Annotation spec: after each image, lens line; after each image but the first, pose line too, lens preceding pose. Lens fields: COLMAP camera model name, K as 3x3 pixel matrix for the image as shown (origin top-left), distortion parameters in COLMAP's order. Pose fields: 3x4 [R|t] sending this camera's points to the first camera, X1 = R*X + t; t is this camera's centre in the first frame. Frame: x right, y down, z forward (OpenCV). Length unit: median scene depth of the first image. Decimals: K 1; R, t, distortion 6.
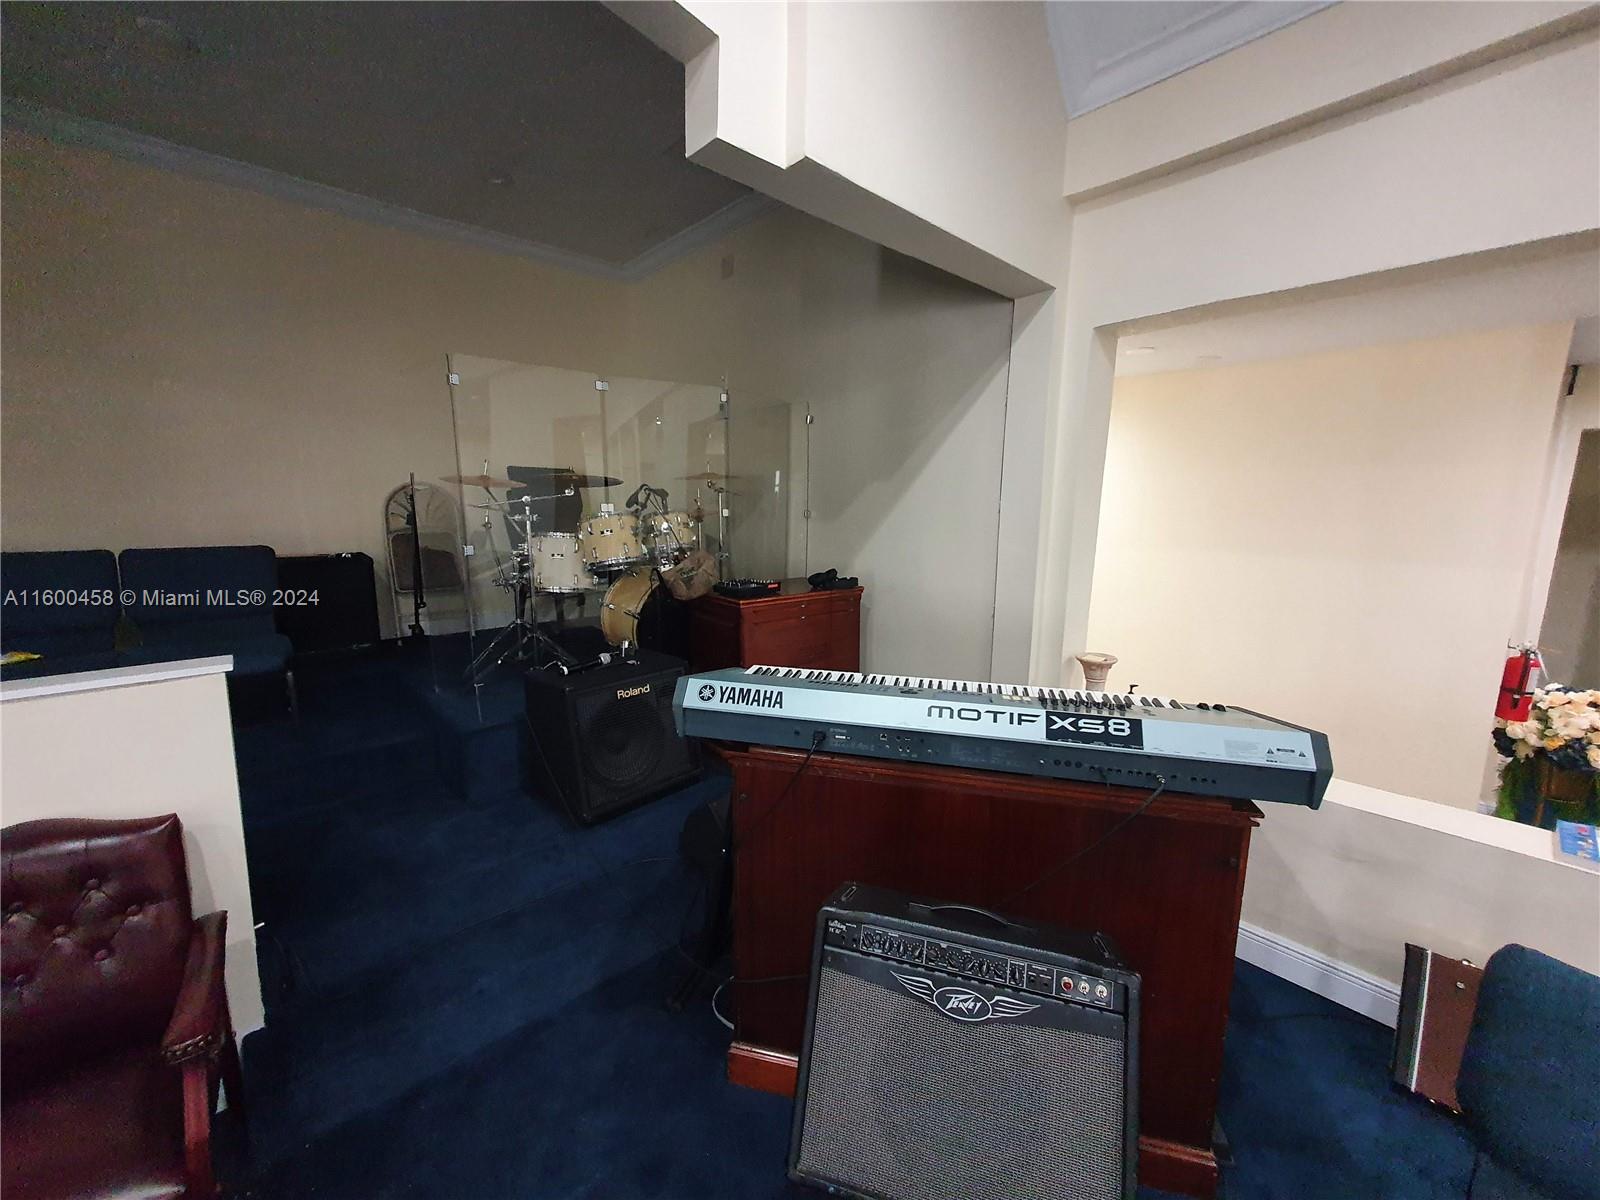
lens RADIAL K [[627.1, 0, 807.3], [0, 627.1, 602.6], [0, 0, 1]] dist [-0.000047, 0.000079]
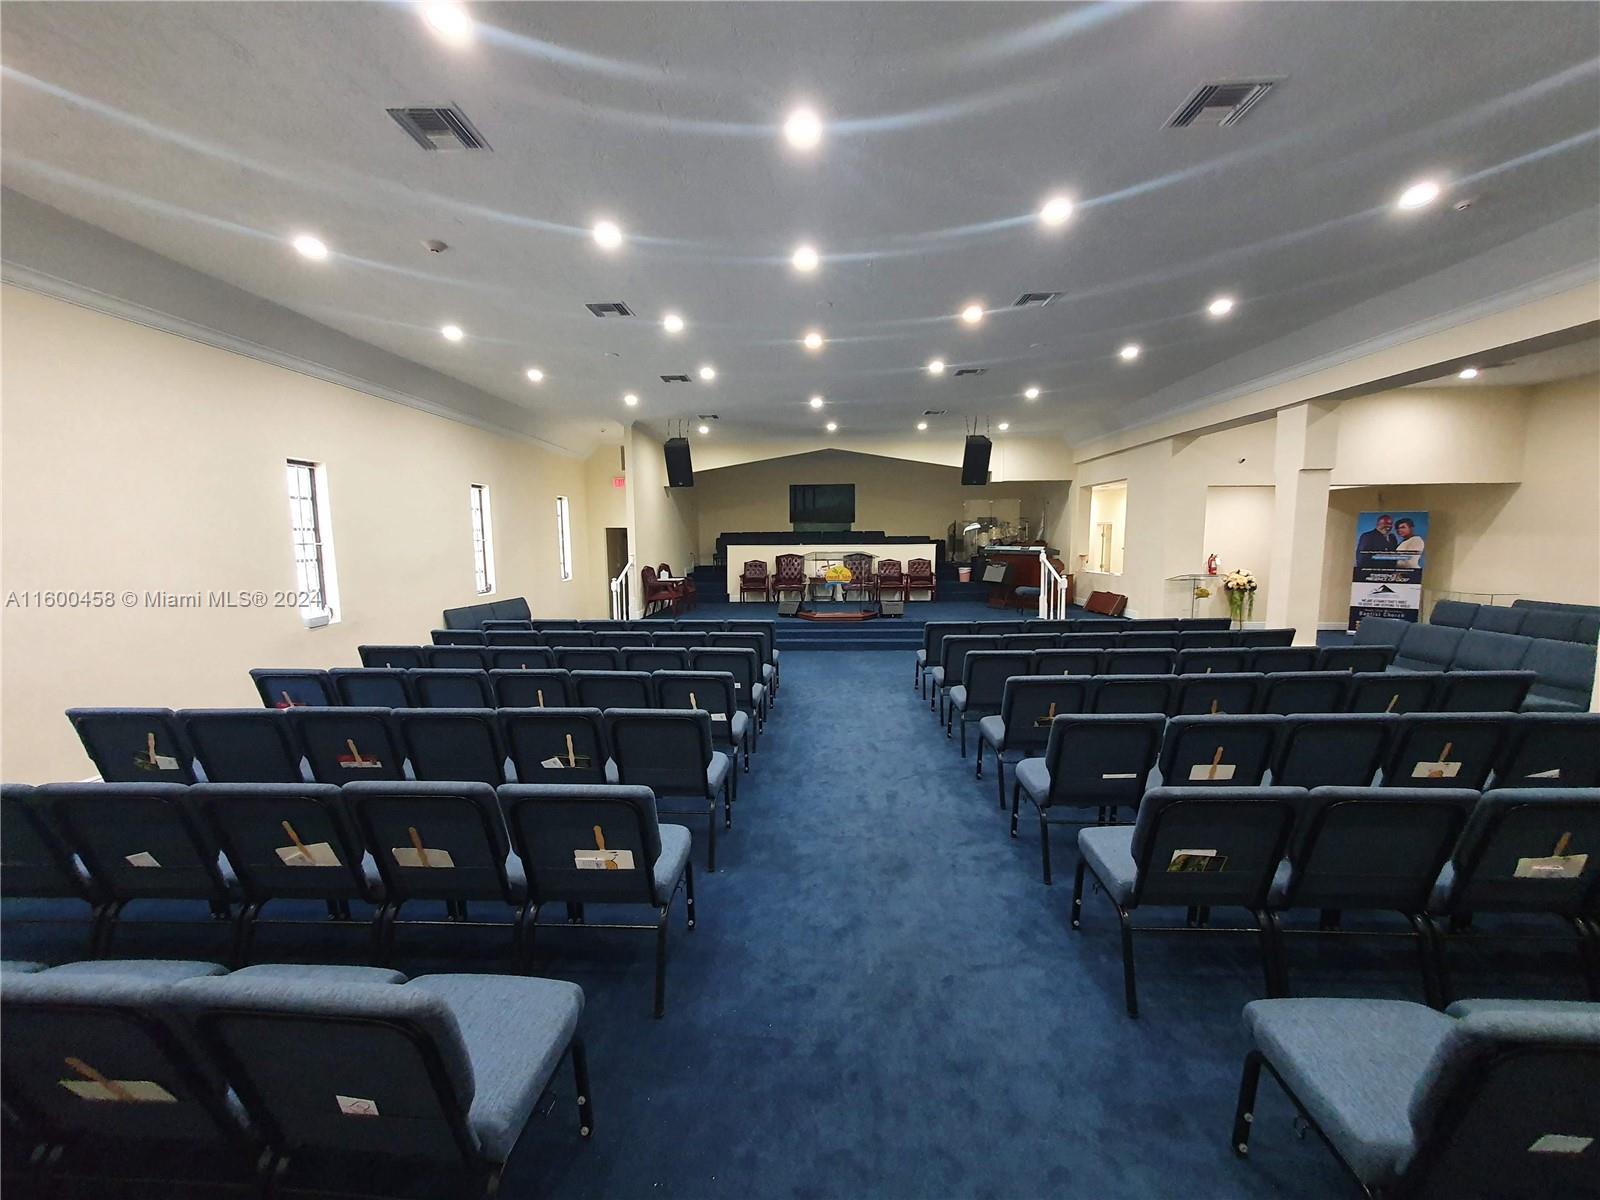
lens RADIAL K [[630.5, 0, 807.9], [0, 630.5, 599.9], [0, 0, 1]] dist [-0.001029, 0.001073]
pose [[0.709628, 0.062870, -0.701766, 1.605374], [-0.091817, 0.995769, -0.003637, 0.418919], [0.698569, 0.067015, 0.712398, -2.569579]]
